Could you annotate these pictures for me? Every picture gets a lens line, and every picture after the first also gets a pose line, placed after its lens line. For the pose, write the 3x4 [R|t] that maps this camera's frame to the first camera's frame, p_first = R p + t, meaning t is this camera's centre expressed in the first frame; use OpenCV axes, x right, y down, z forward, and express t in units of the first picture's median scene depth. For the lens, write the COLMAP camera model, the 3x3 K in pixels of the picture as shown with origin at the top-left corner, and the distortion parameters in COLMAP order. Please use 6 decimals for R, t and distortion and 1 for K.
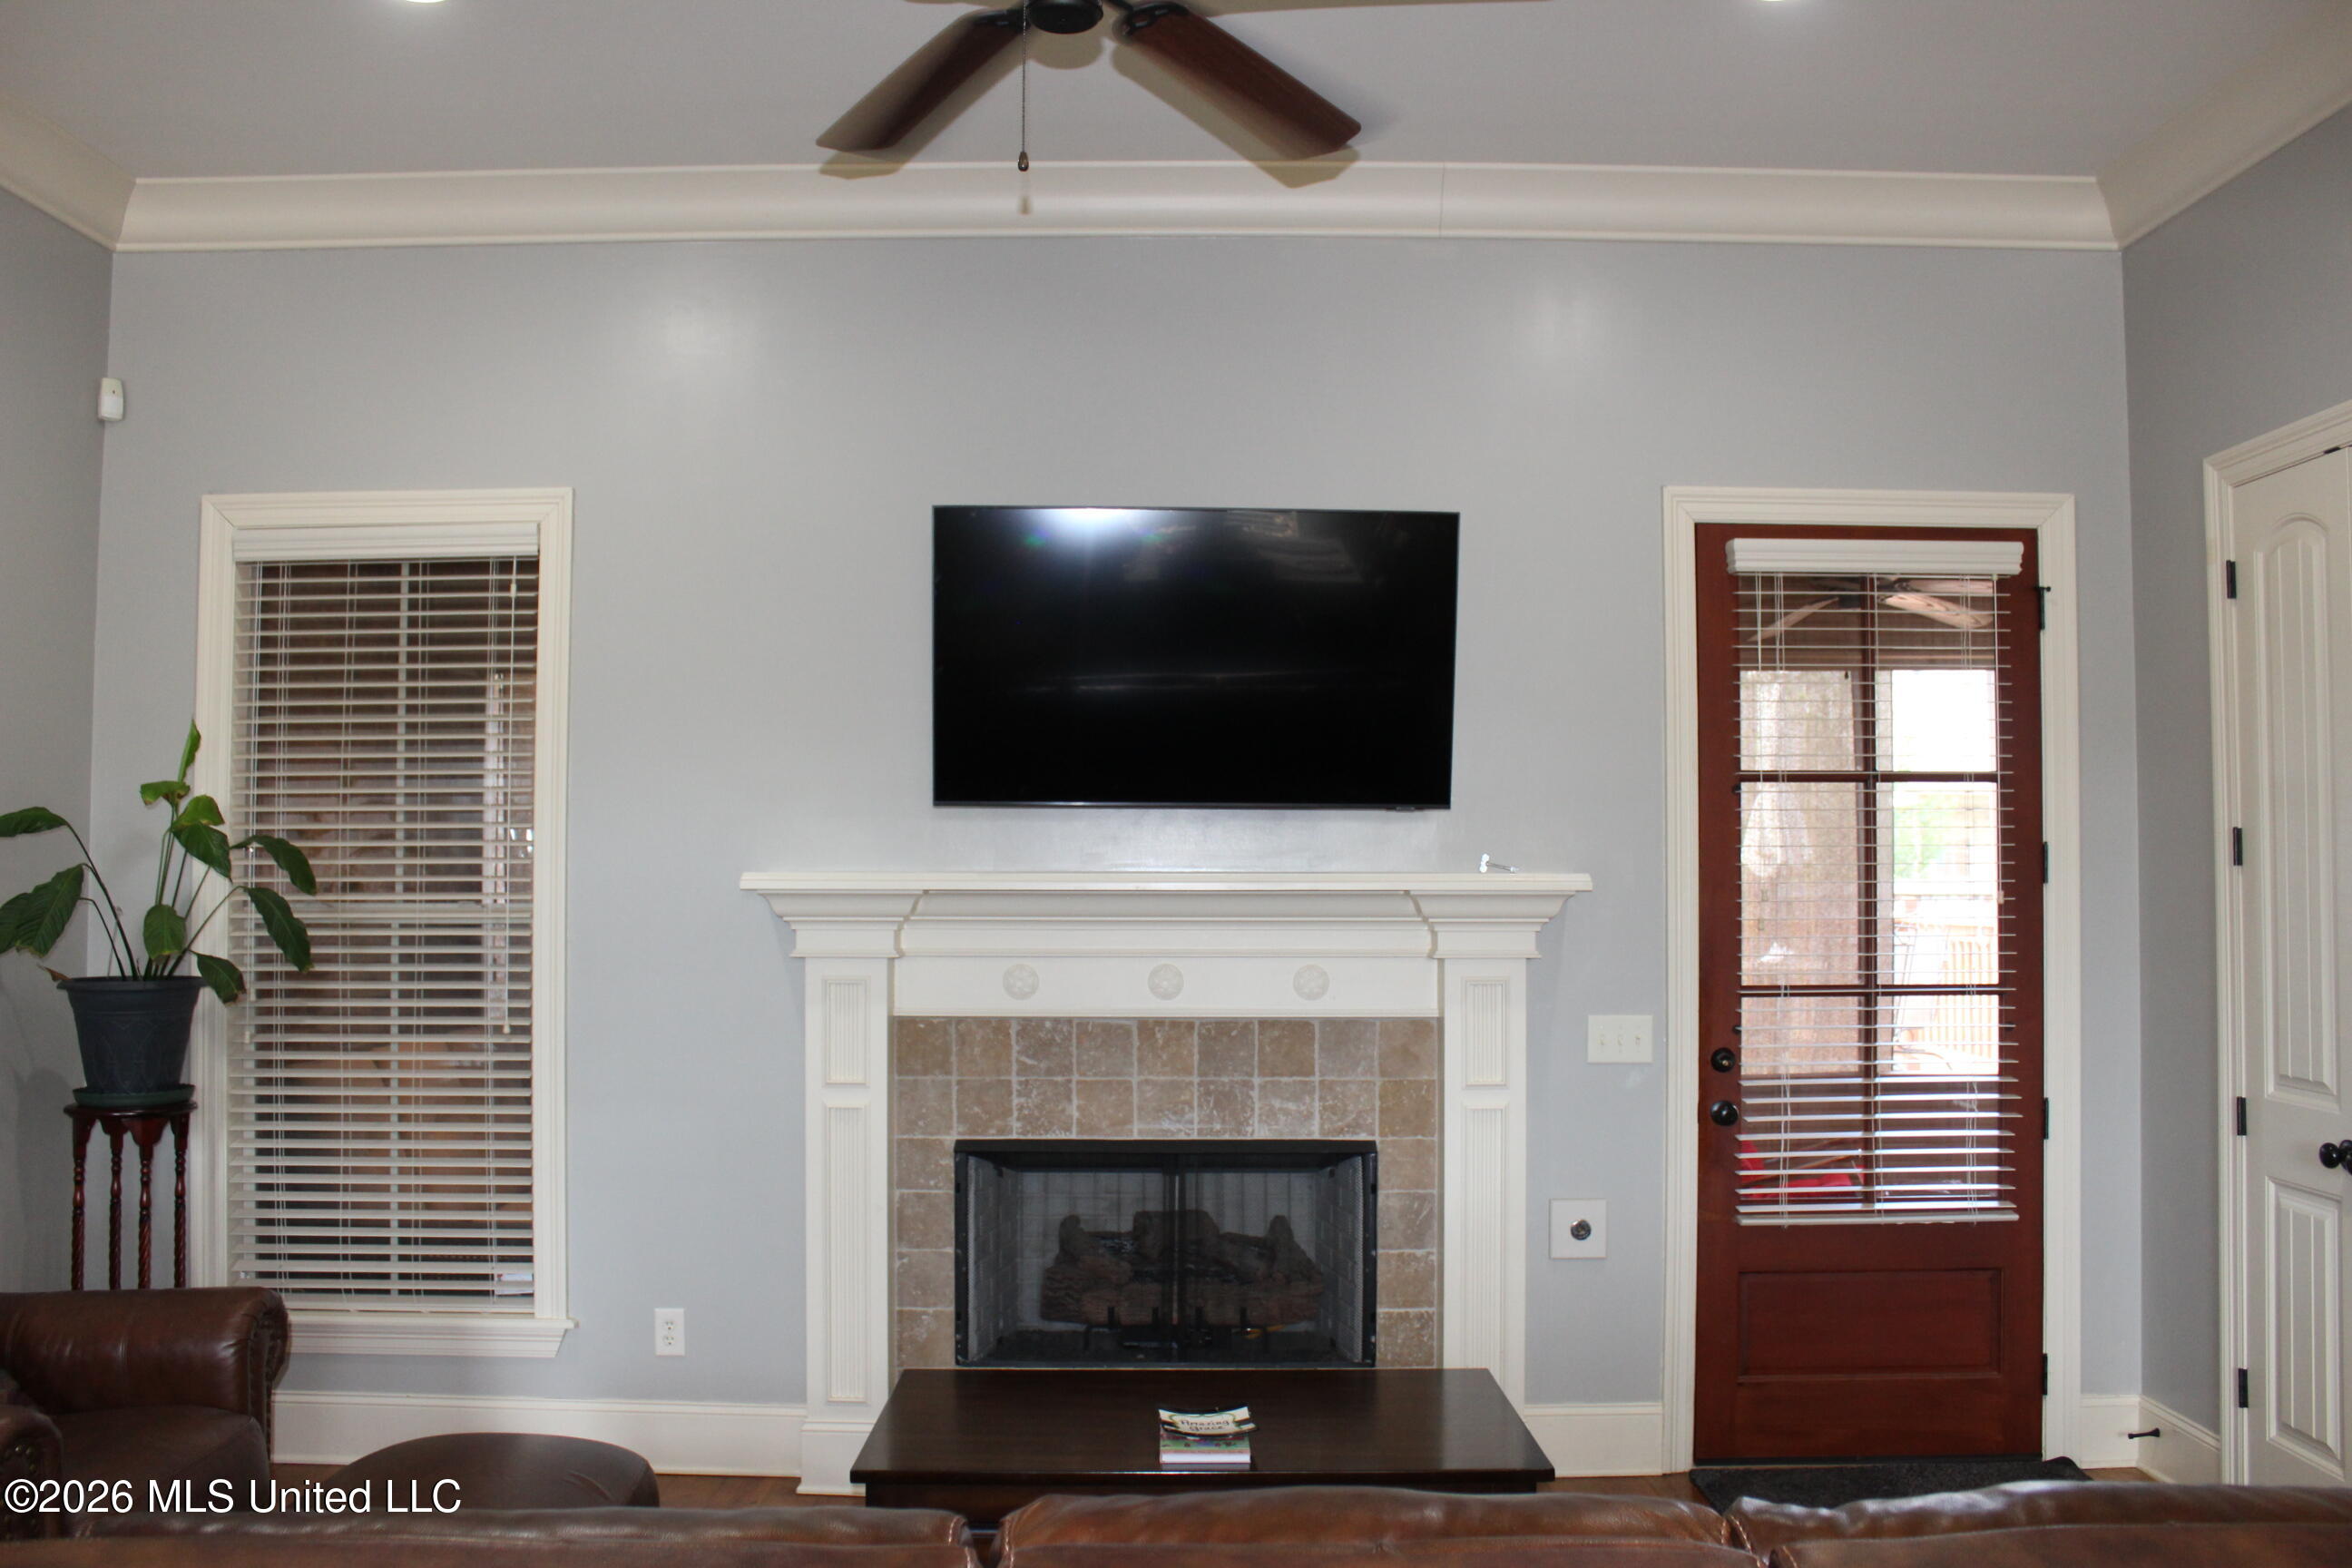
lens RADIAL K [[1984.1, 0, 1176.0], [0, 1984.1, 784.0], [0, 0, 1]] dist [-0.154875, 0.145265]
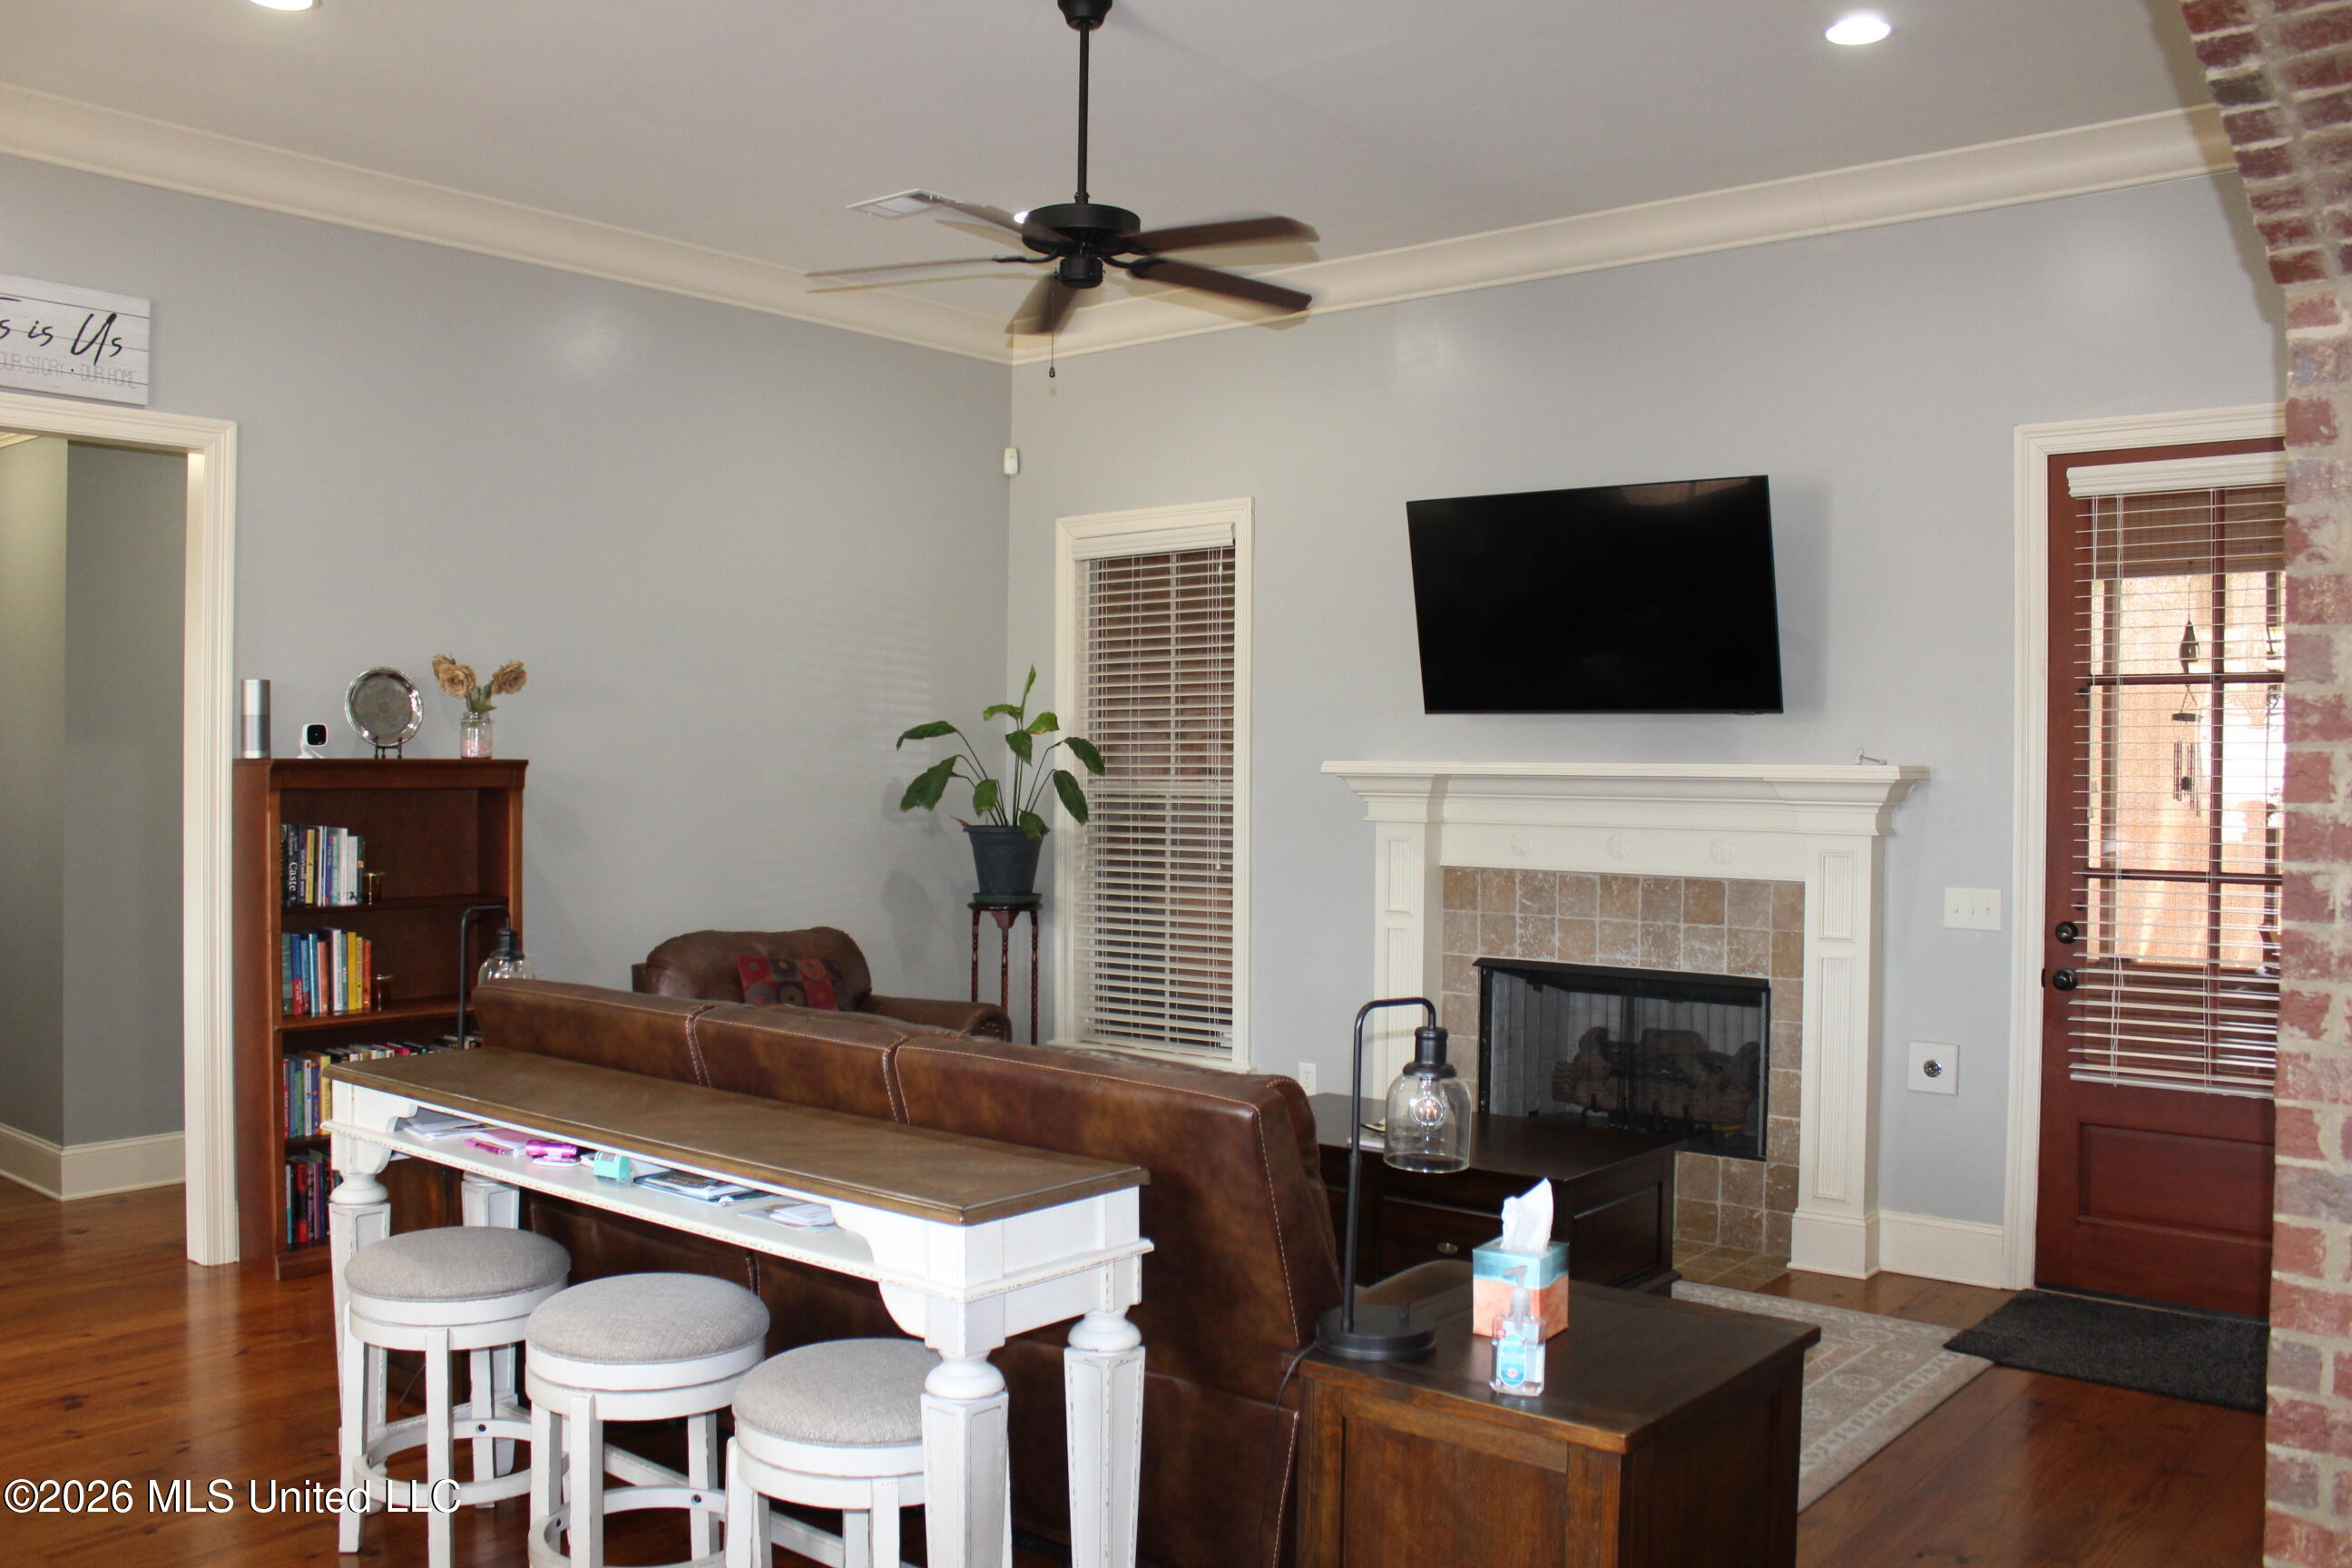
lens RADIAL K [[1984.1, 0, 1176.0], [0, 1984.1, 784.0], [0, 0, 1]] dist [-0.154875, 0.145265]
pose [[0.767000, 0.011808, -0.641539, 0.602266], [0.021561, 0.998792, 0.044162, -0.004576], [0.641285, -0.047705, 0.765818, -0.176942]]
